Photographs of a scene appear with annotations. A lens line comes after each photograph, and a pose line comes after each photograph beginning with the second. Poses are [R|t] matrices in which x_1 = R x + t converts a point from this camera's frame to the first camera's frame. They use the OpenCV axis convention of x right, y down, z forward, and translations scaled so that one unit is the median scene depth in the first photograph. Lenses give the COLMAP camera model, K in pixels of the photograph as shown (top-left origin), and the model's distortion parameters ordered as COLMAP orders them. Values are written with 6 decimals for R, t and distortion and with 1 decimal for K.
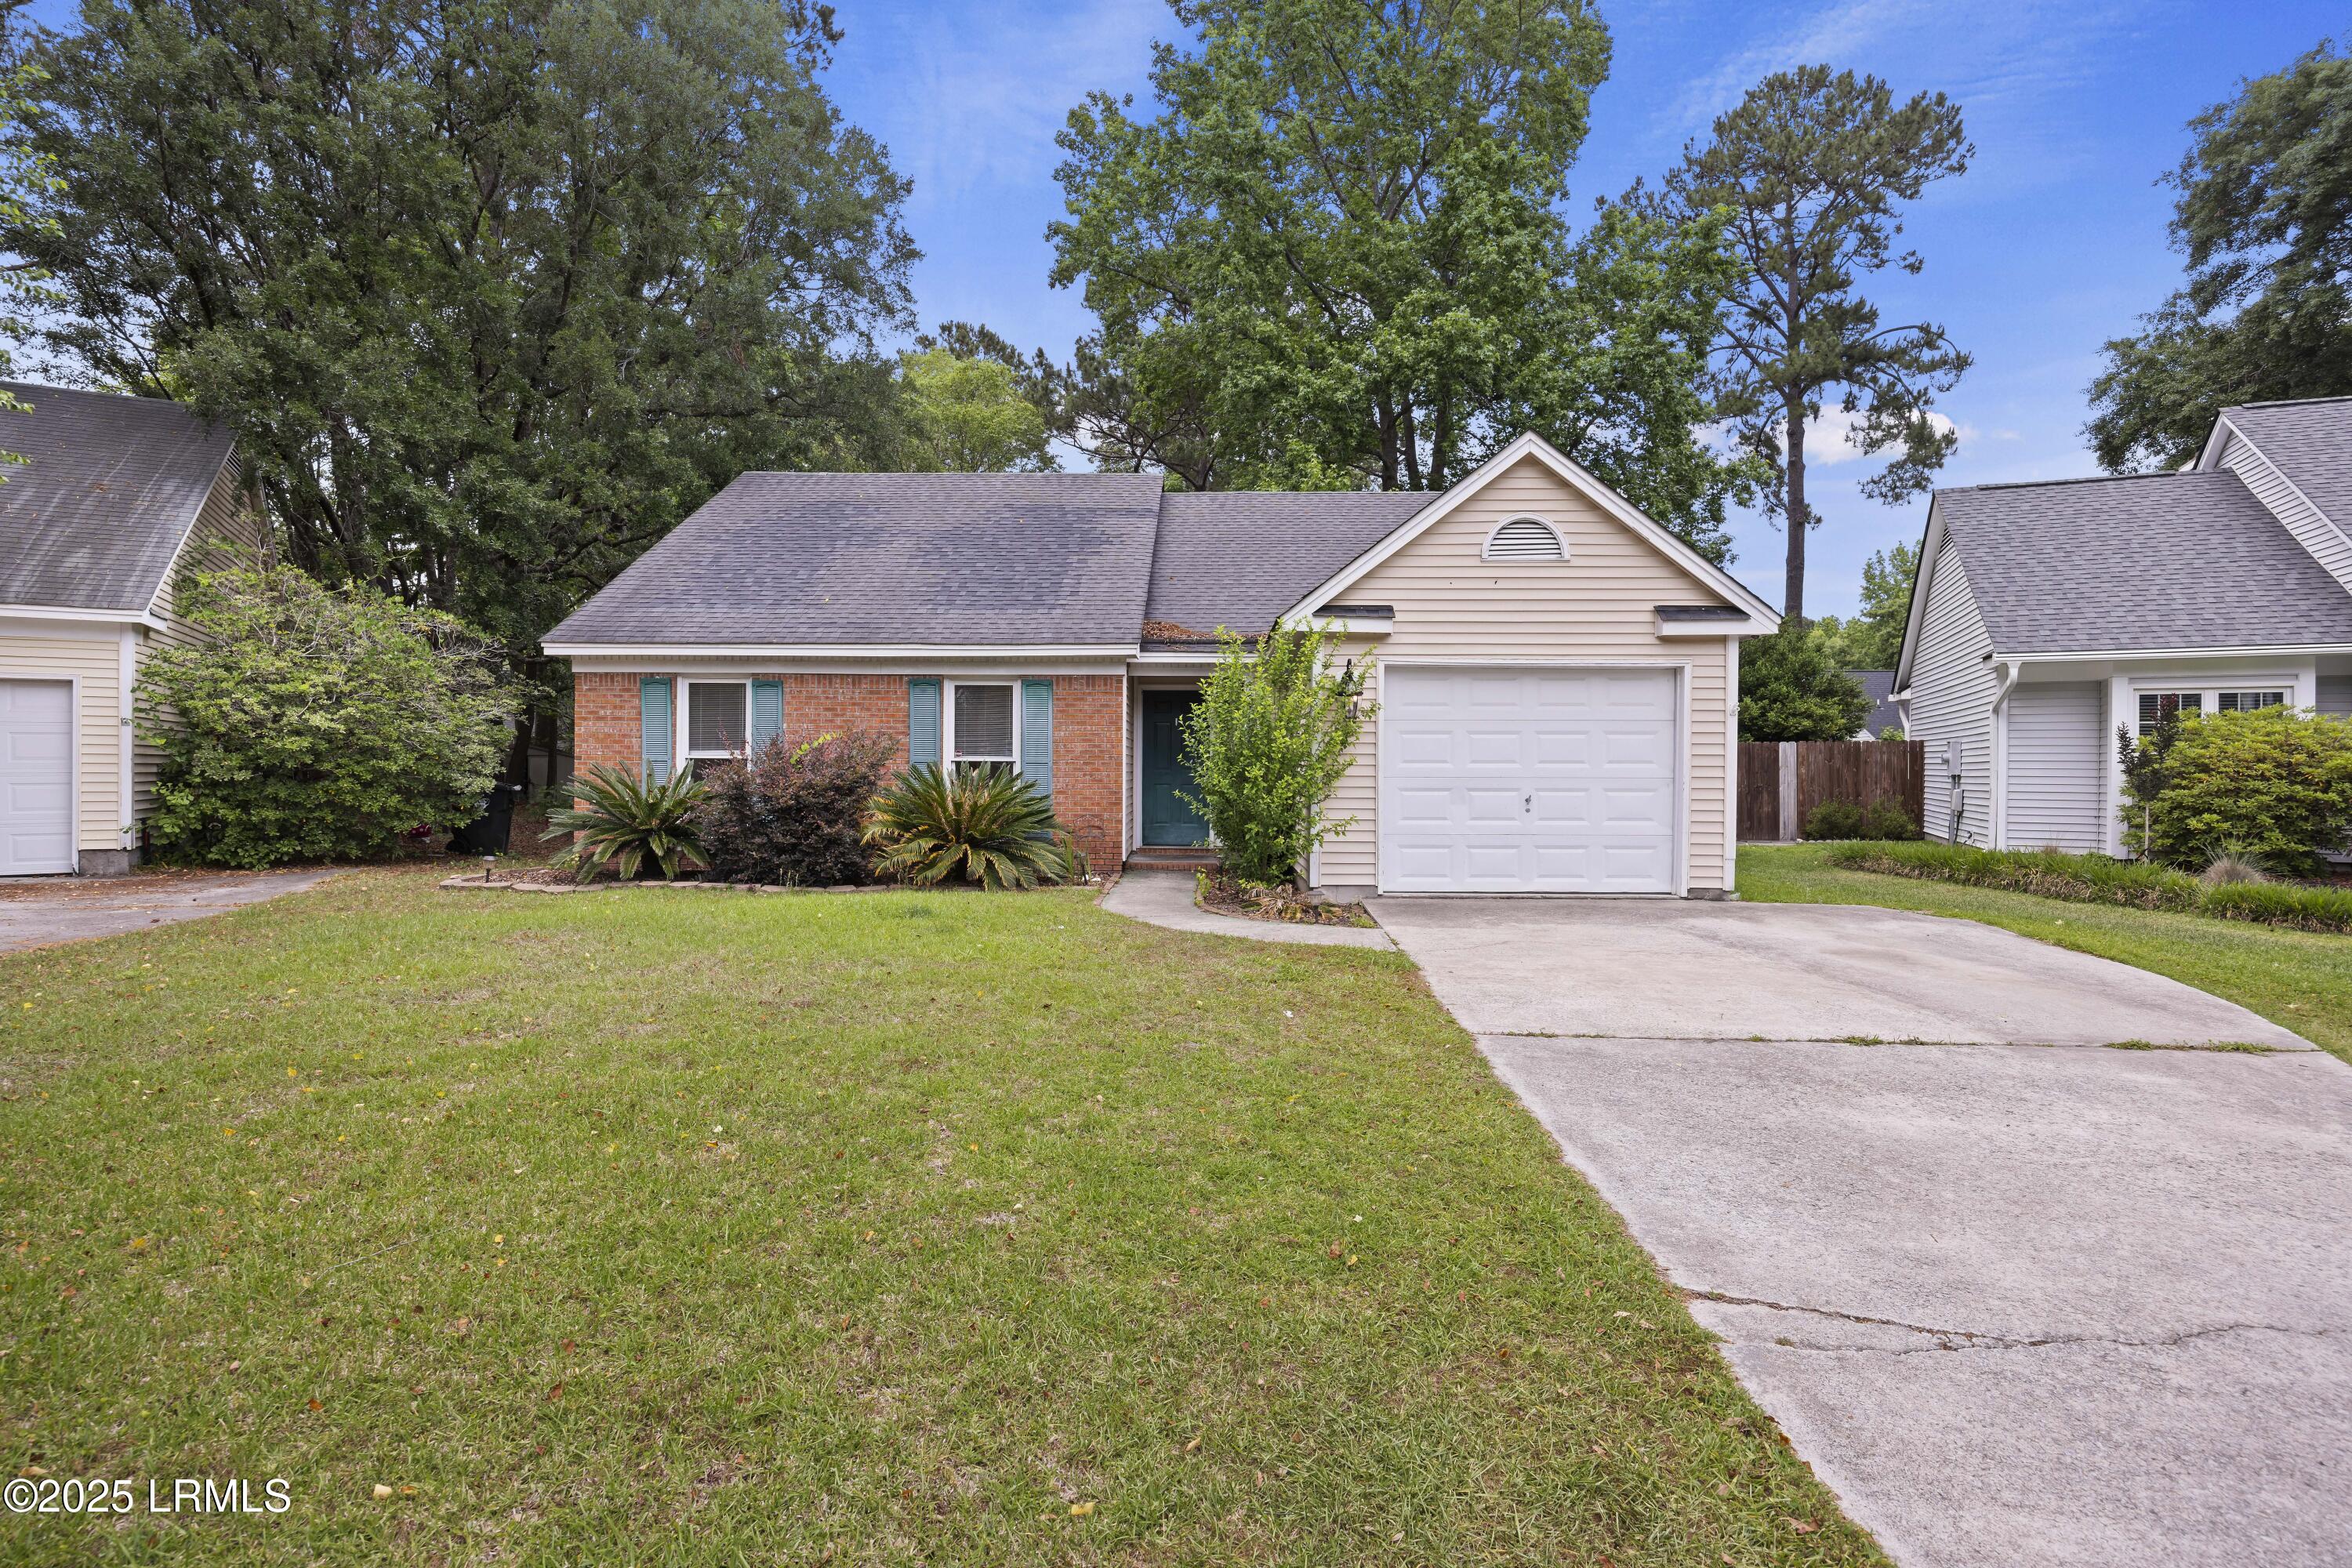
lens RADIAL K [[1153.7, 0, 1169.6], [0, 1153.7, 777.7], [0, 0, 1]] dist [-0.002684, -0.000852]
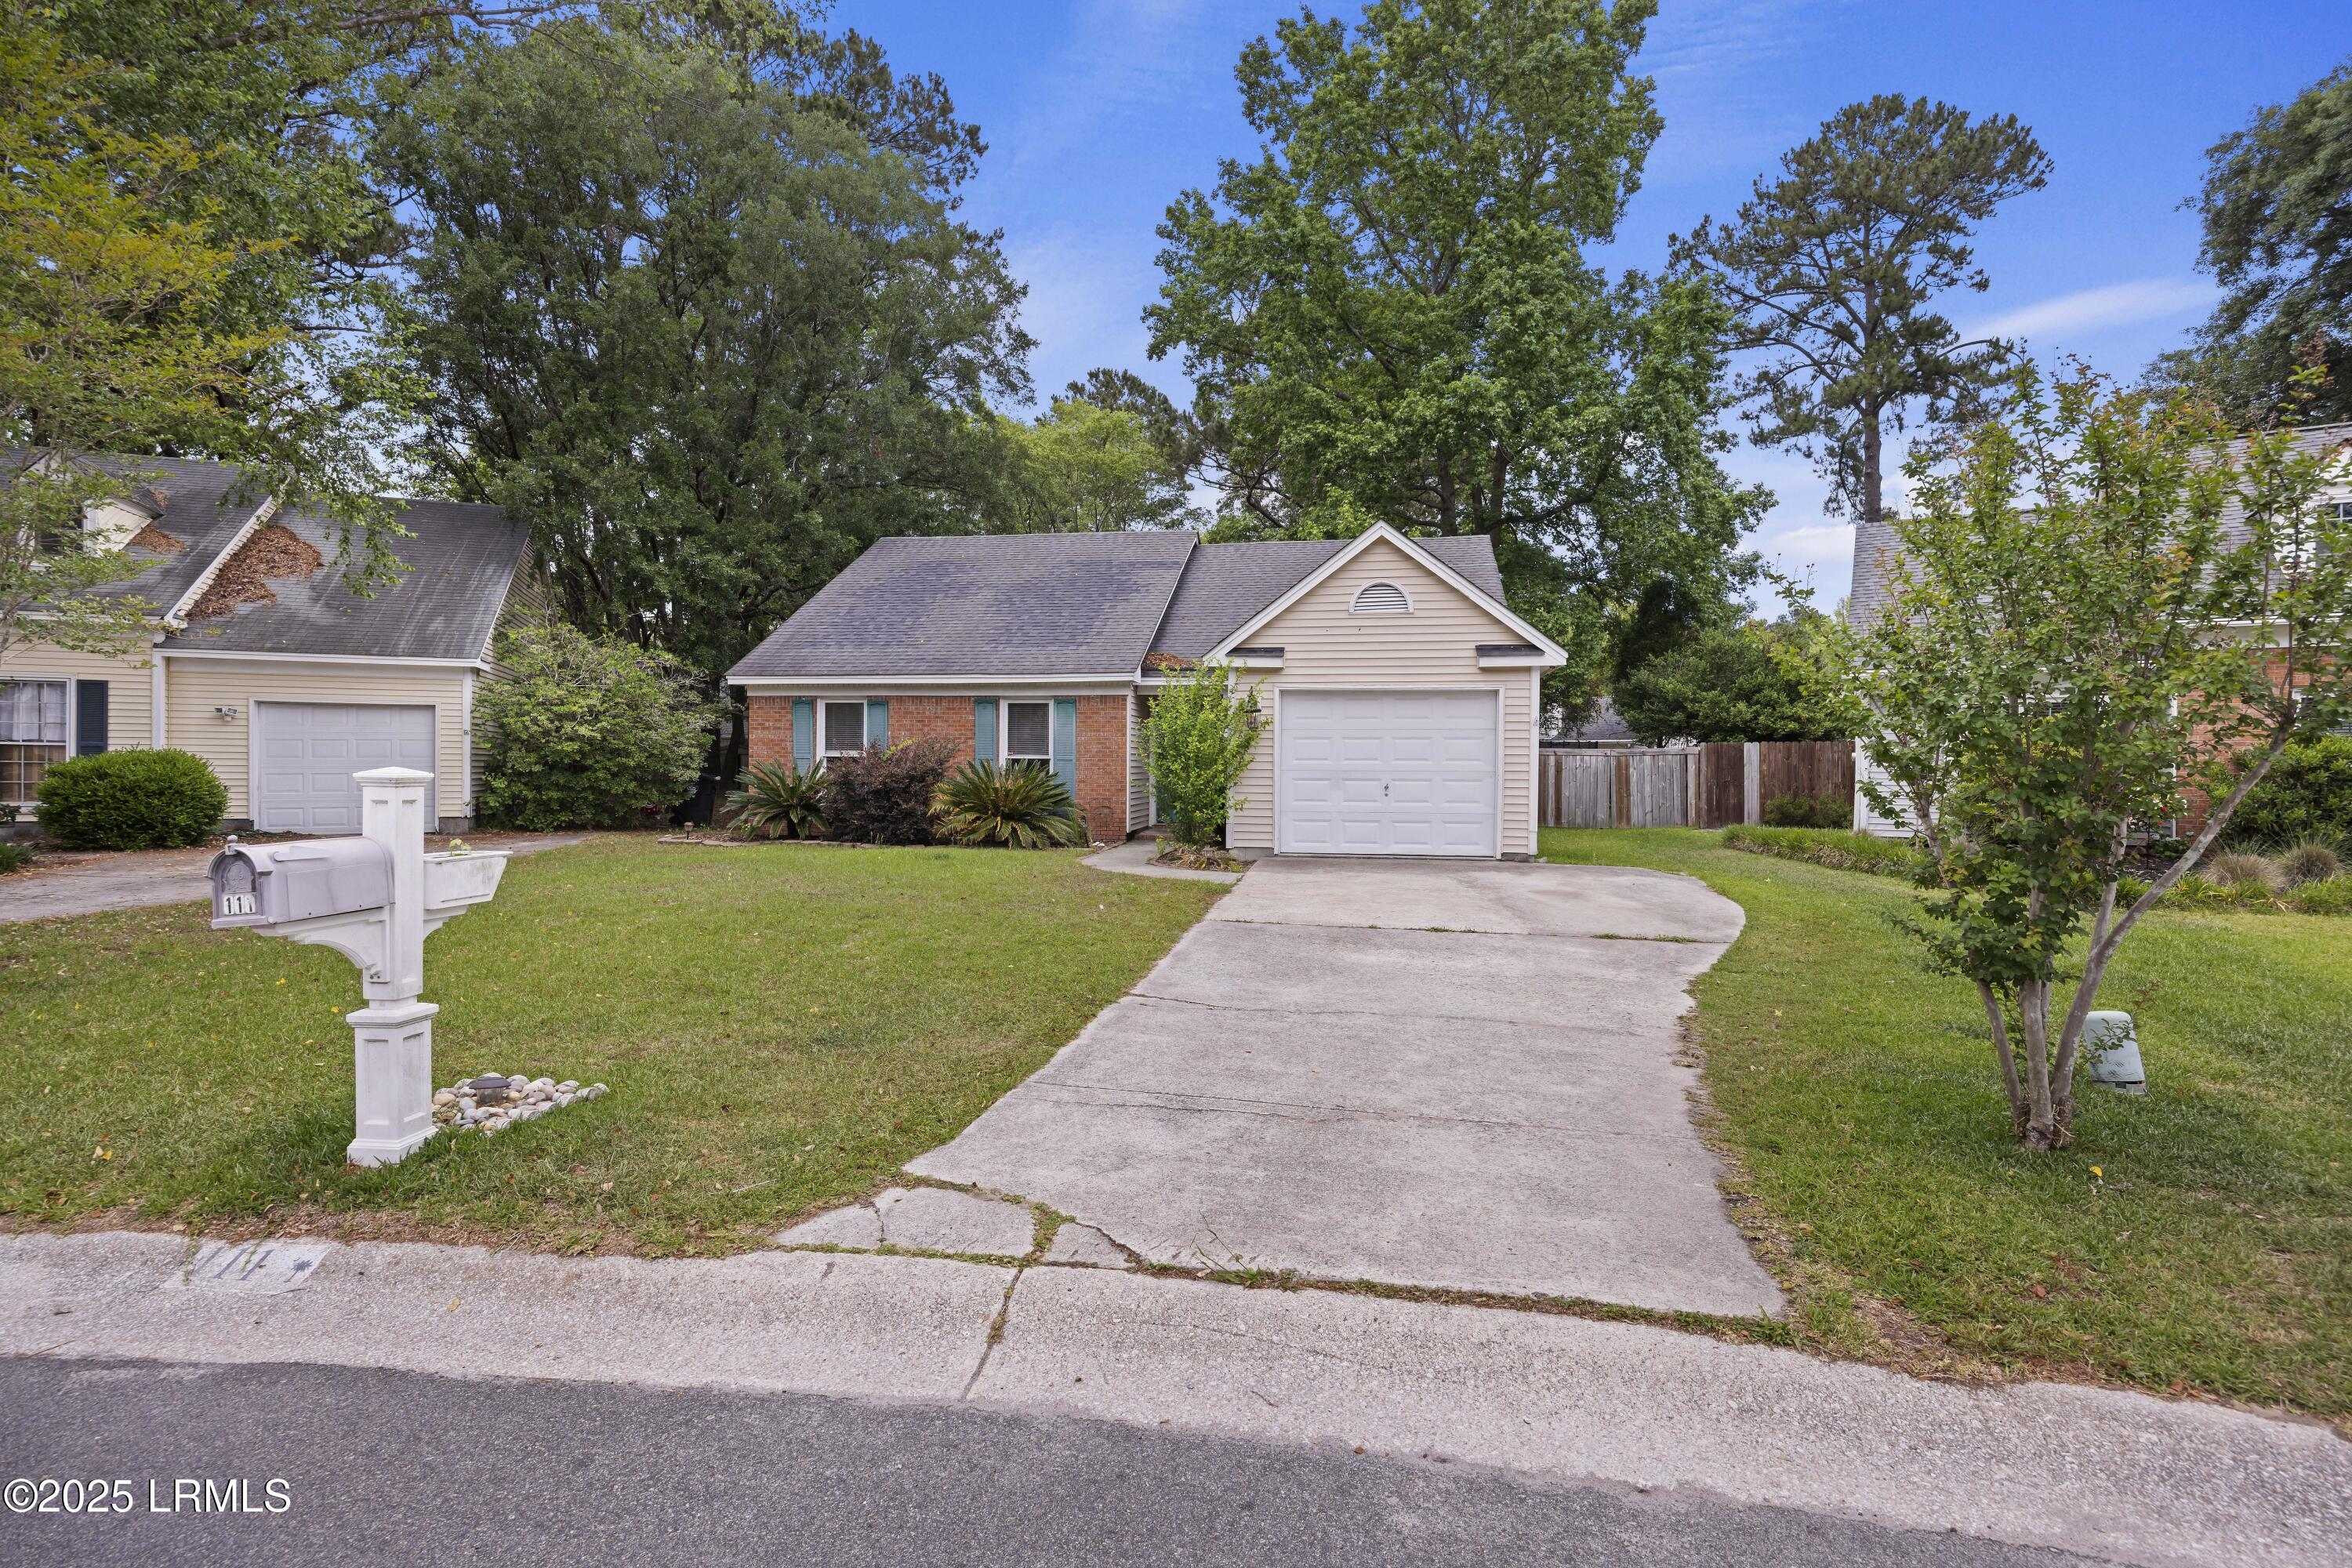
lens RADIAL K [[1113.3, 0, 1184.7], [0, 1113.3, 783.5], [0, 0, 1]] dist [-0.002871, 0.002481]
pose [[0.989636, 0.003640, -0.143552, 0.136716], [-0.002510, 0.999964, 0.008057, 0.002590], [0.143577, -0.007614, 0.989610, -0.180428]]
